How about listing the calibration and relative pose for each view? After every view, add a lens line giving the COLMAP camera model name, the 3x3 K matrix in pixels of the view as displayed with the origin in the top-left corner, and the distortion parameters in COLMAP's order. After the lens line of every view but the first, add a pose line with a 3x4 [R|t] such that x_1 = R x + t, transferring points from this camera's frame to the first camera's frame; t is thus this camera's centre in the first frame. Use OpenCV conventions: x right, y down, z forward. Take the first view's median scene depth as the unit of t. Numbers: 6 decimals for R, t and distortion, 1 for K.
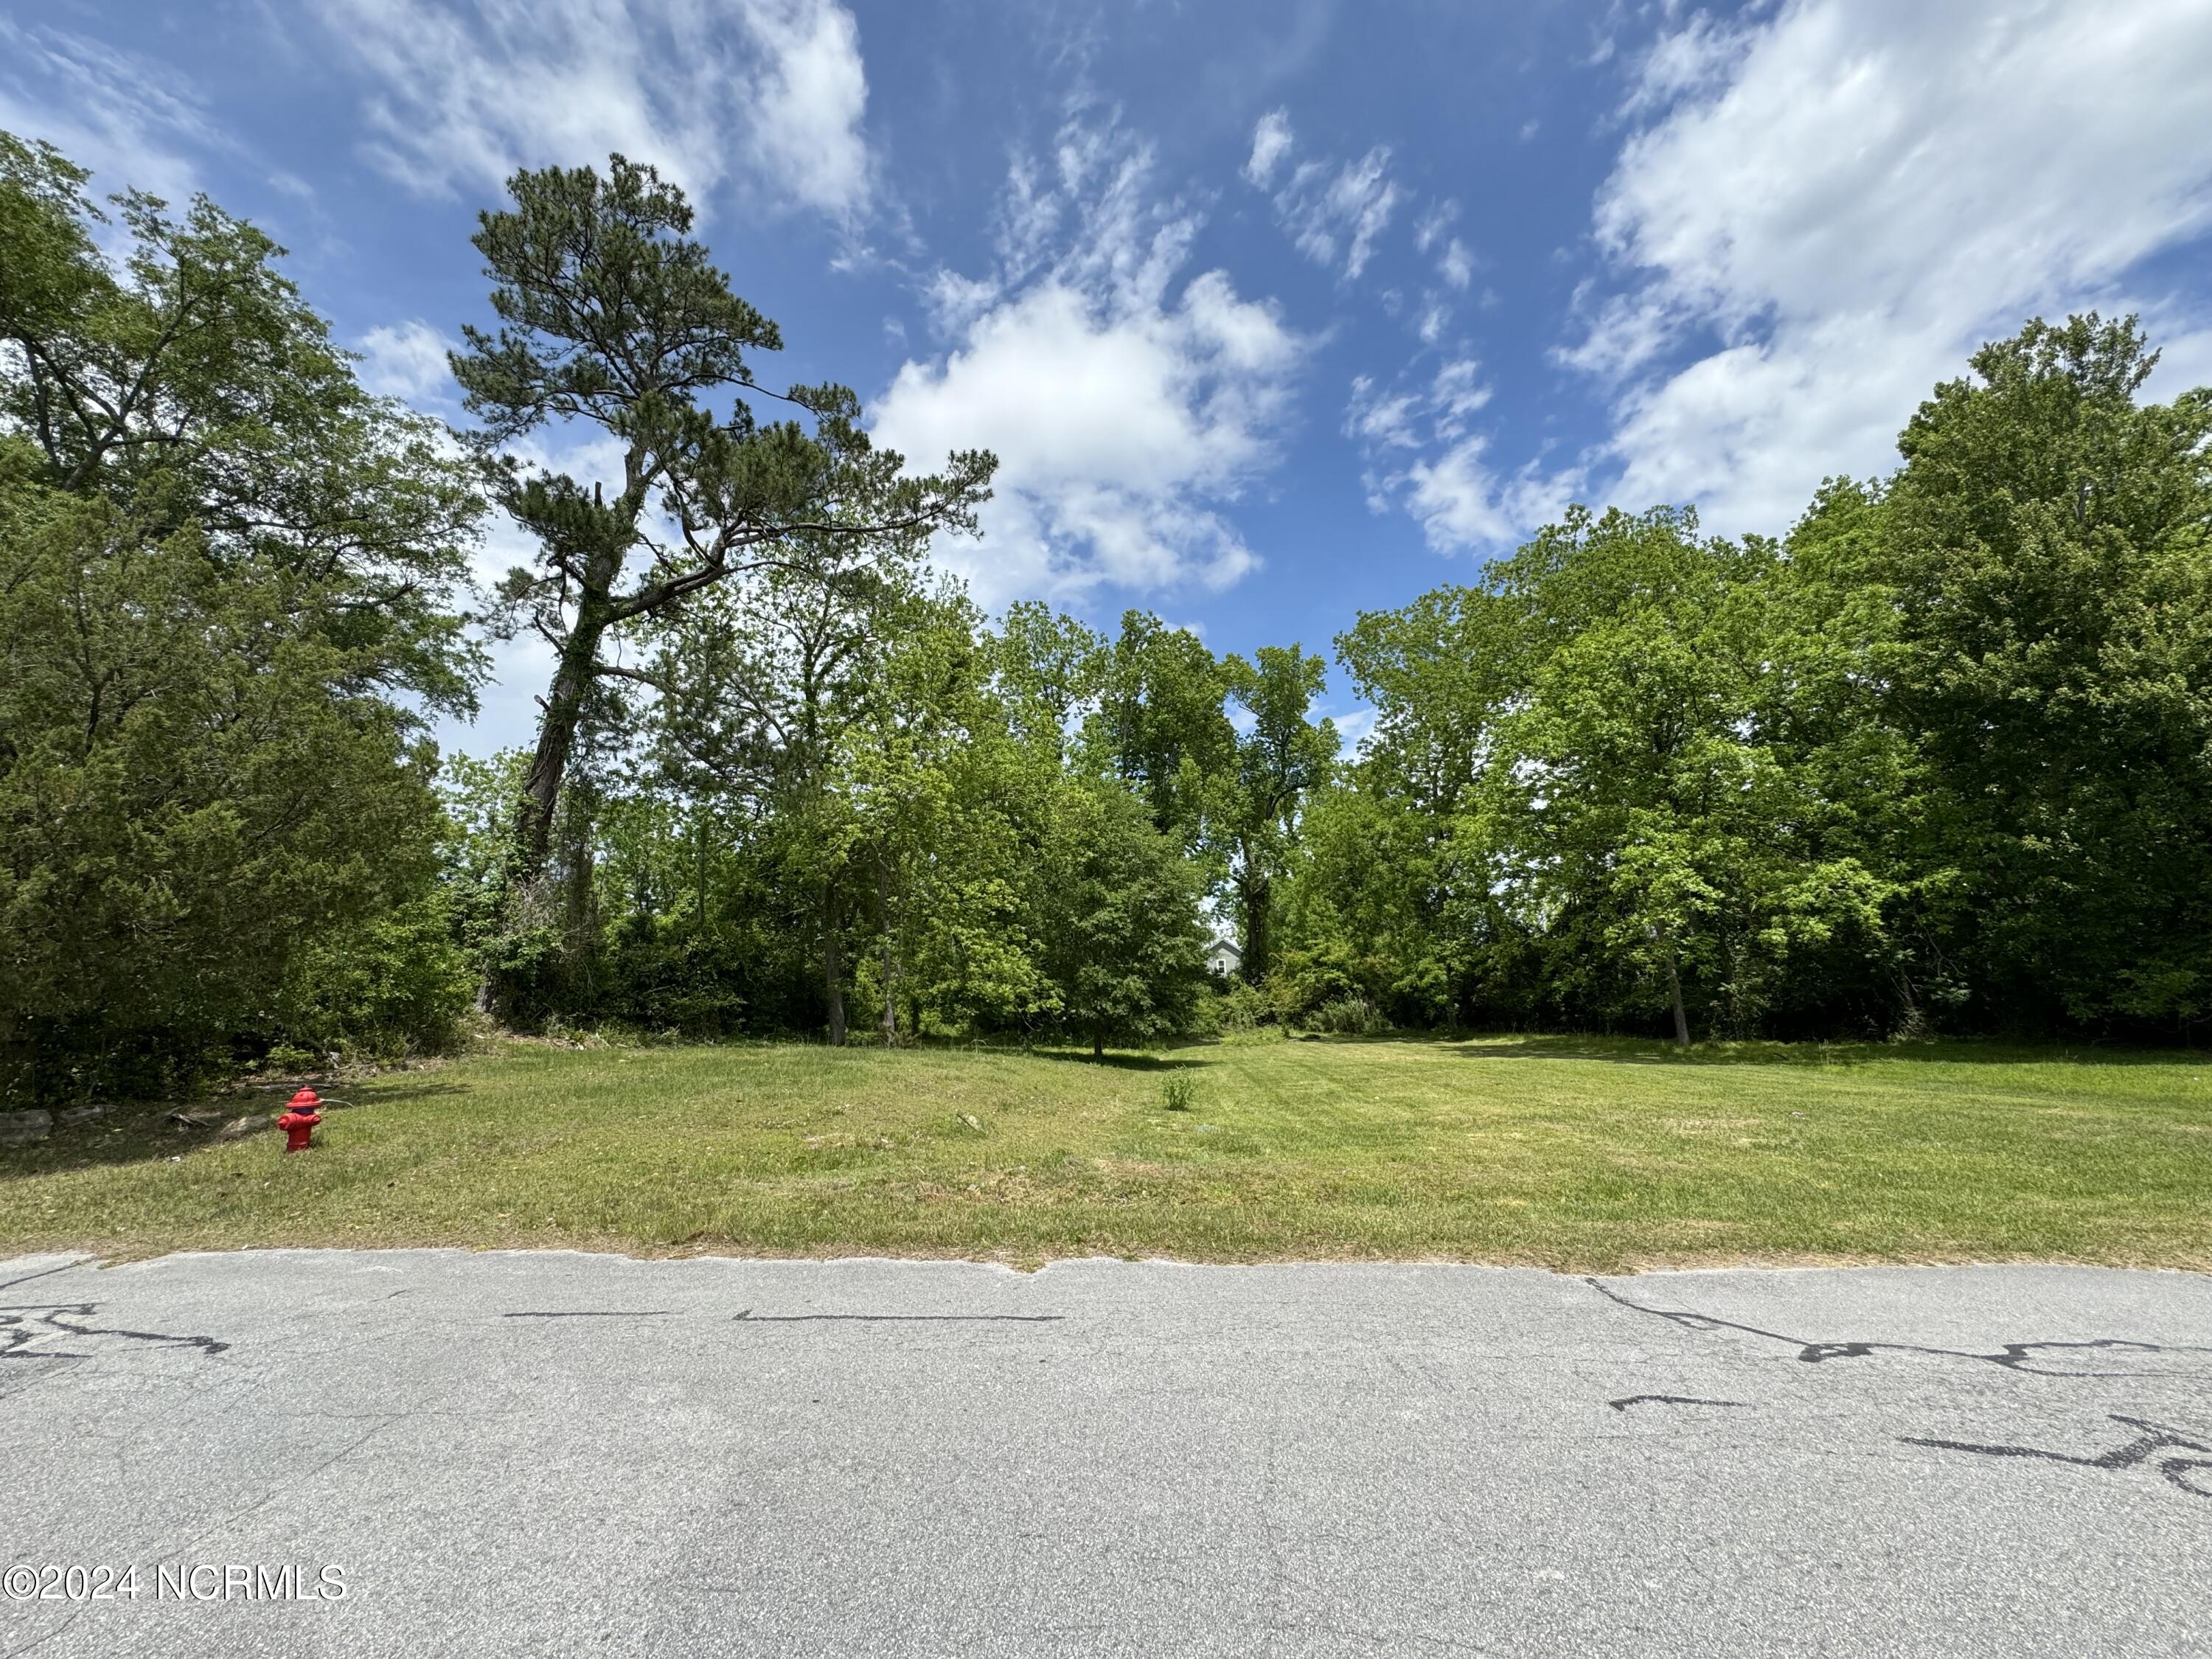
lens RADIAL K [[896.2, 0, 1089.1], [0, 896.2, 864.4], [0, 0, 1]] dist [0.002267, 0.000328]
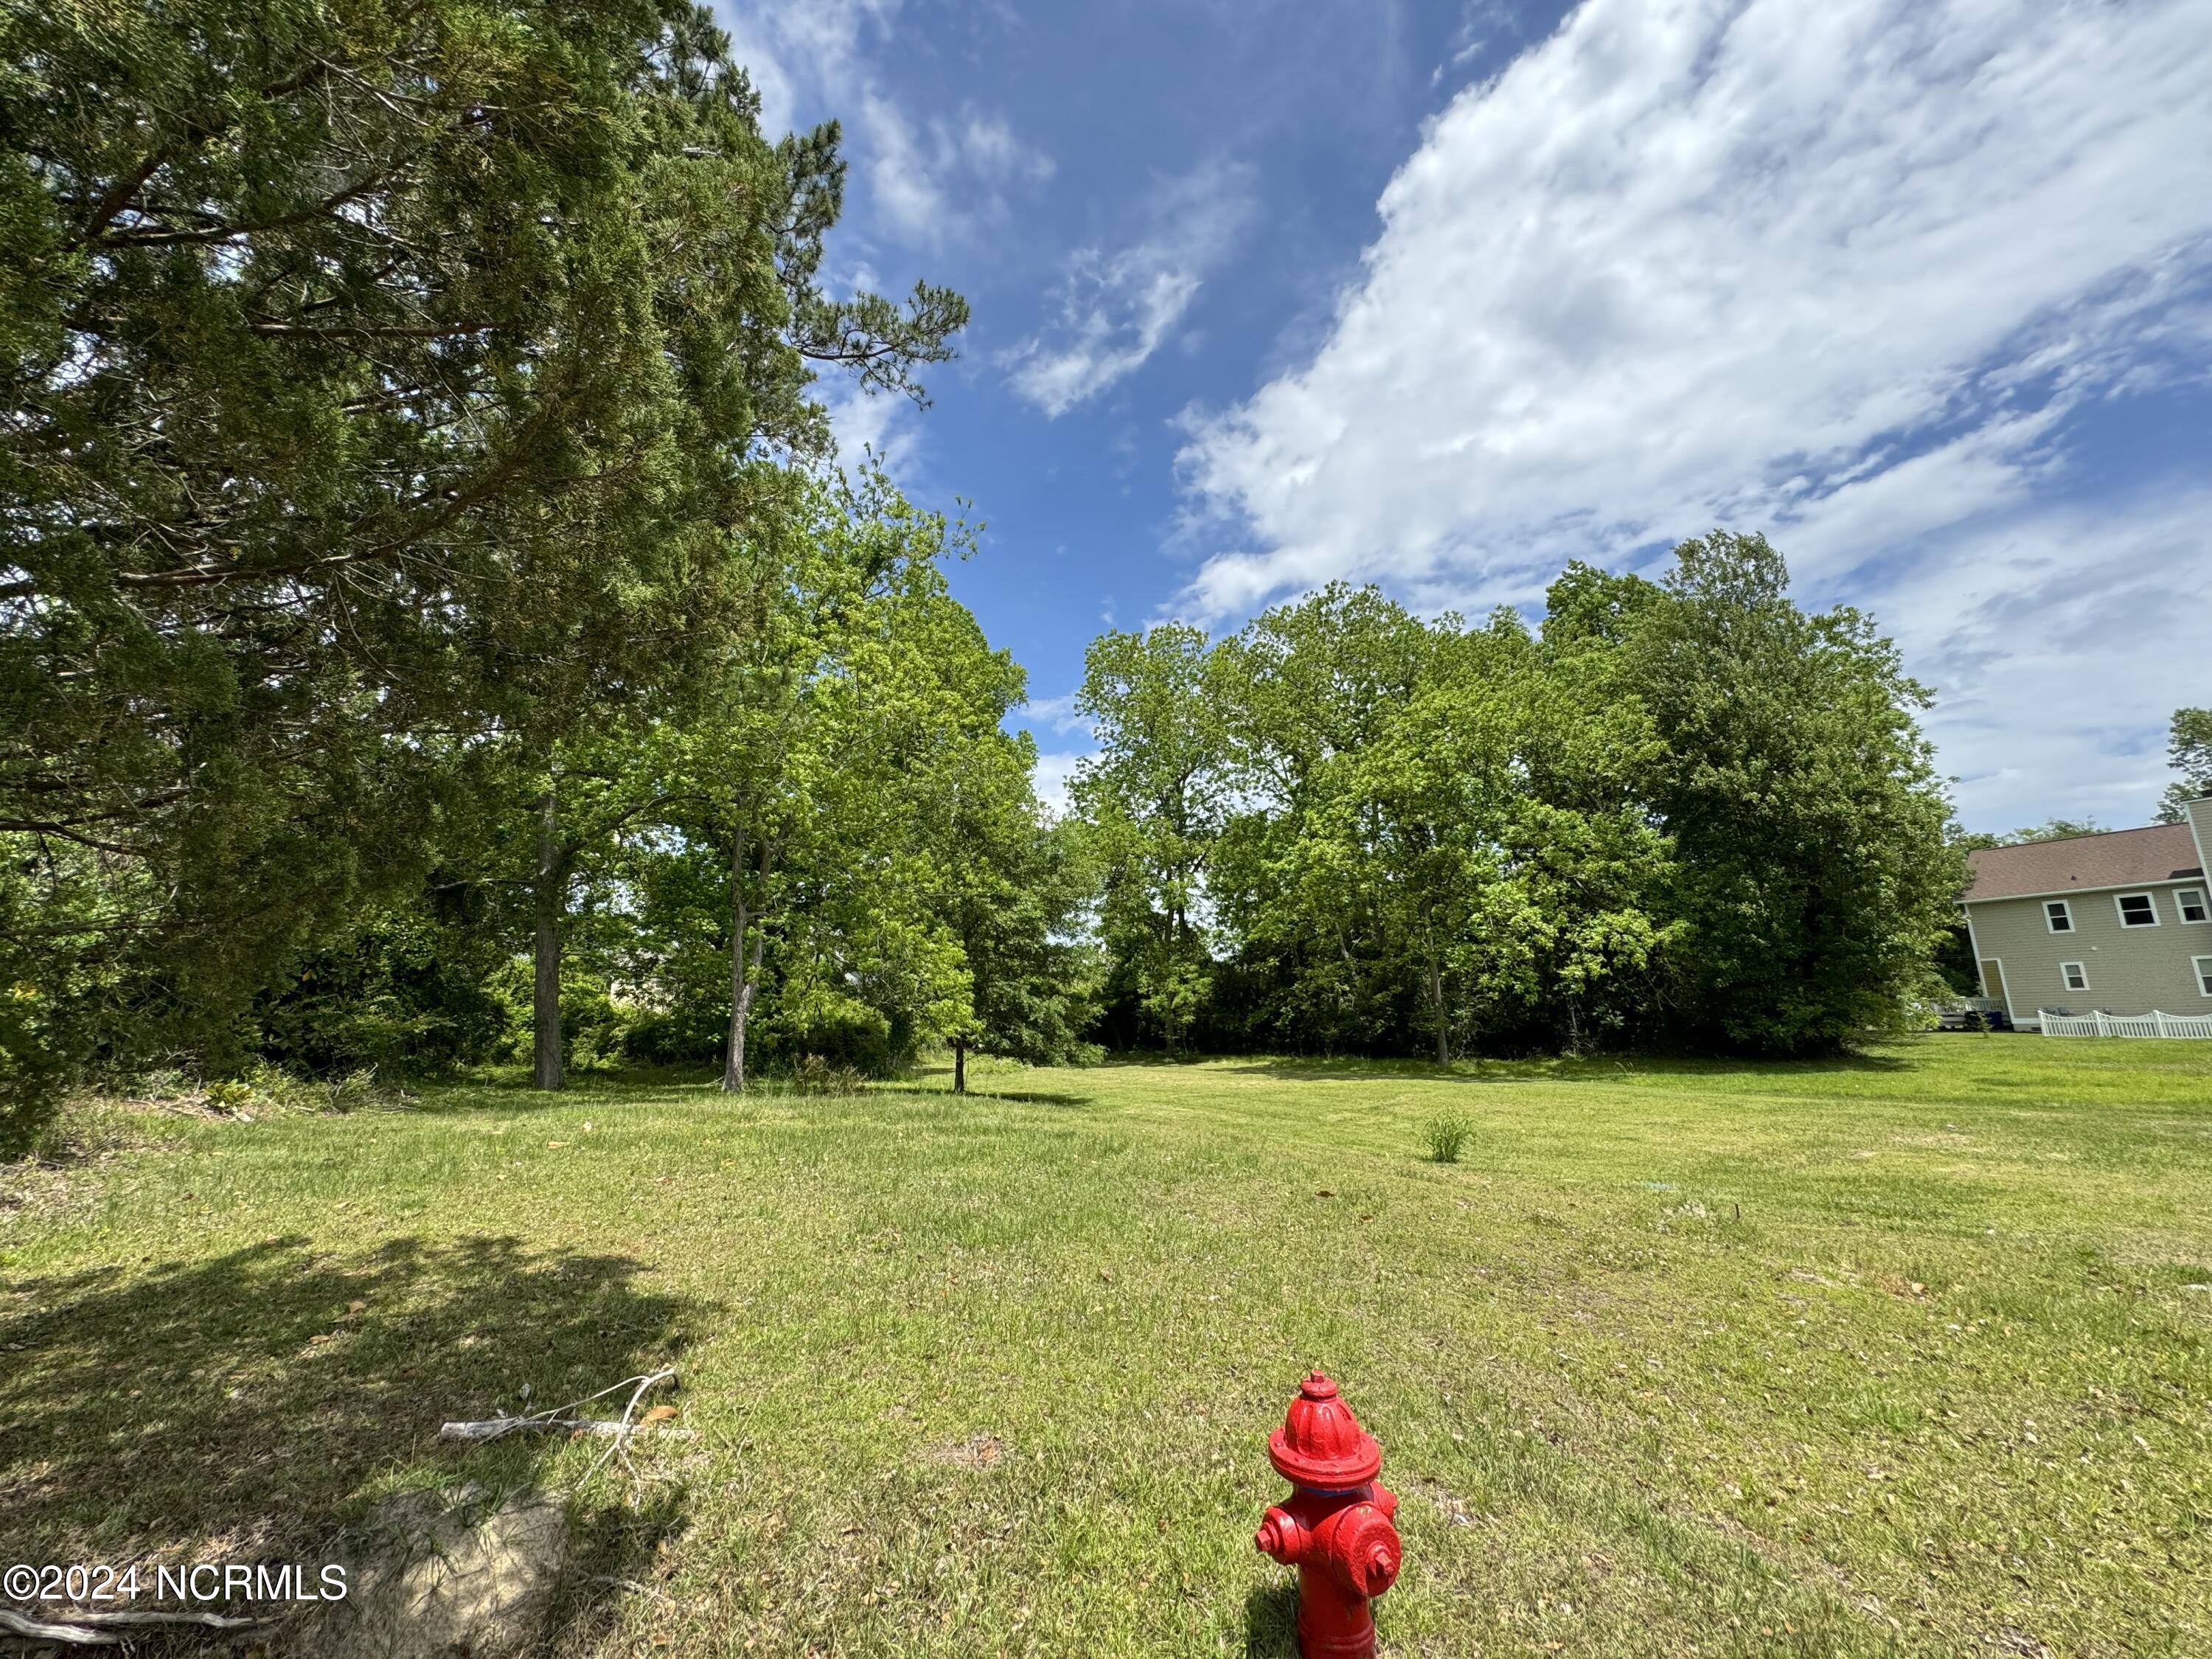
lens RADIAL K [[876.4, 0, 1105.0], [0, 876.4, 850.7], [0, 0, 1]] dist [-0.014893, -0.000035]
pose [[0.851231, 0.104176, 0.514348, -0.274748], [-0.086371, 0.994544, -0.058494, 0.030965], [-0.517635, 0.005368, 0.855585, 0.238528]]
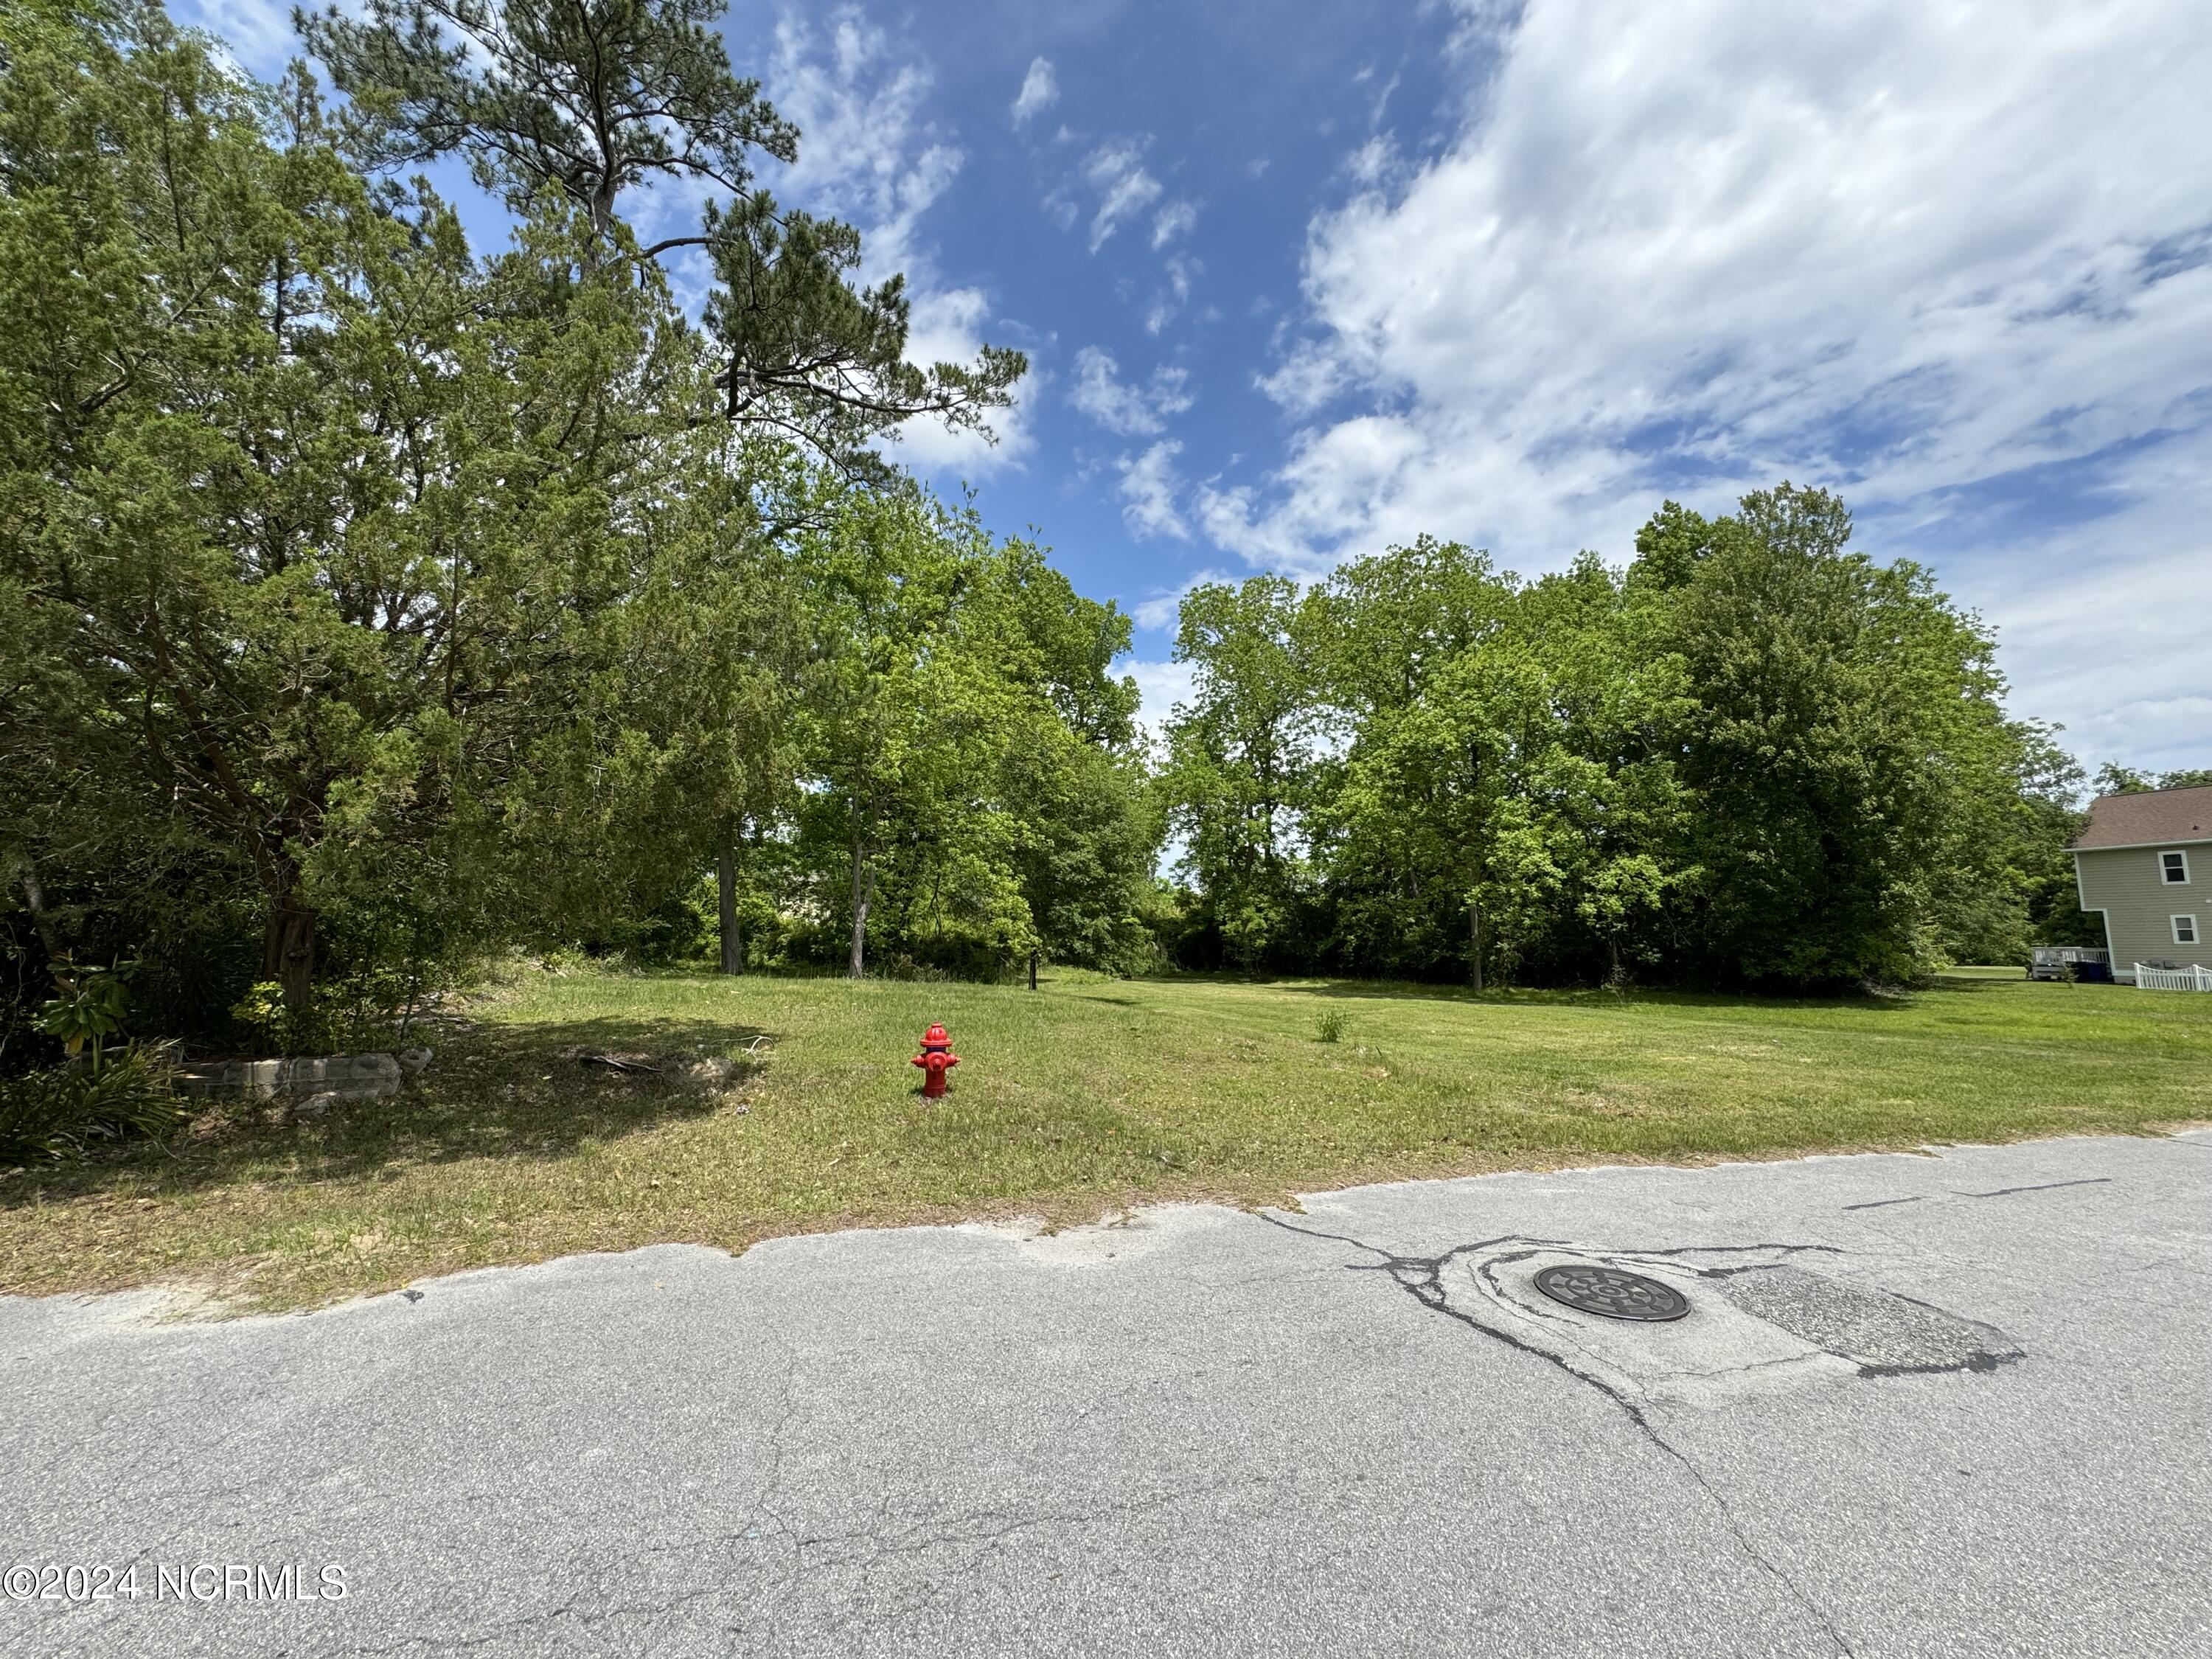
lens RADIAL K [[876.4, 0, 1105.0], [0, 876.4, 850.7], [0, 0, 1]] dist [-0.014893, -0.000035]
pose [[0.922682, 0.074052, 0.378385, -0.270795], [-0.096058, 0.994588, 0.039587, 0.008964], [-0.373405, -0.072873, 0.924802, 0.066760]]
